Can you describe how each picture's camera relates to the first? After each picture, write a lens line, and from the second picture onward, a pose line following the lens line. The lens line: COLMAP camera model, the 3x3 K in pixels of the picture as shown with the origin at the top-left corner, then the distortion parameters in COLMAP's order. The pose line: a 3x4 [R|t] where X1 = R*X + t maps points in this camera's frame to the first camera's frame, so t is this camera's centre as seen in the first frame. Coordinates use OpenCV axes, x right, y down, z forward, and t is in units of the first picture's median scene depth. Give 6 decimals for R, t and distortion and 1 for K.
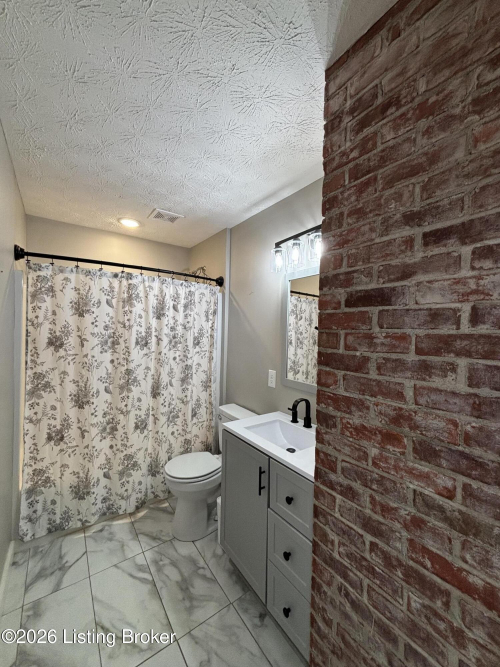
lens RADIAL K [[268.8, 0, 250.6], [0, 268.8, 333.8], [0, 0, 1]] dist [0.003234, 0.000432]
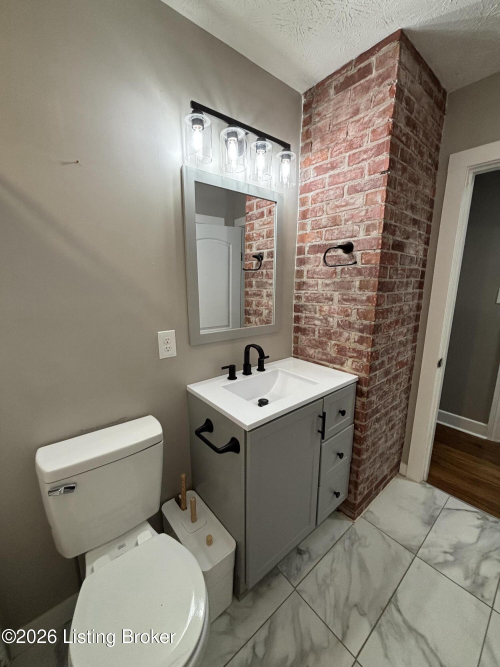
lens RADIAL K [[268.8, 0, 250.2], [0, 268.8, 333.6], [0, 0, 1]] dist [0.003234, 0.000432]
pose [[-0.076287, -0.218456, 0.972860, -0.700787], [0.004638, 0.975615, 0.219438, 0.015454], [-0.997075, 0.021253, -0.073414, 1.157351]]
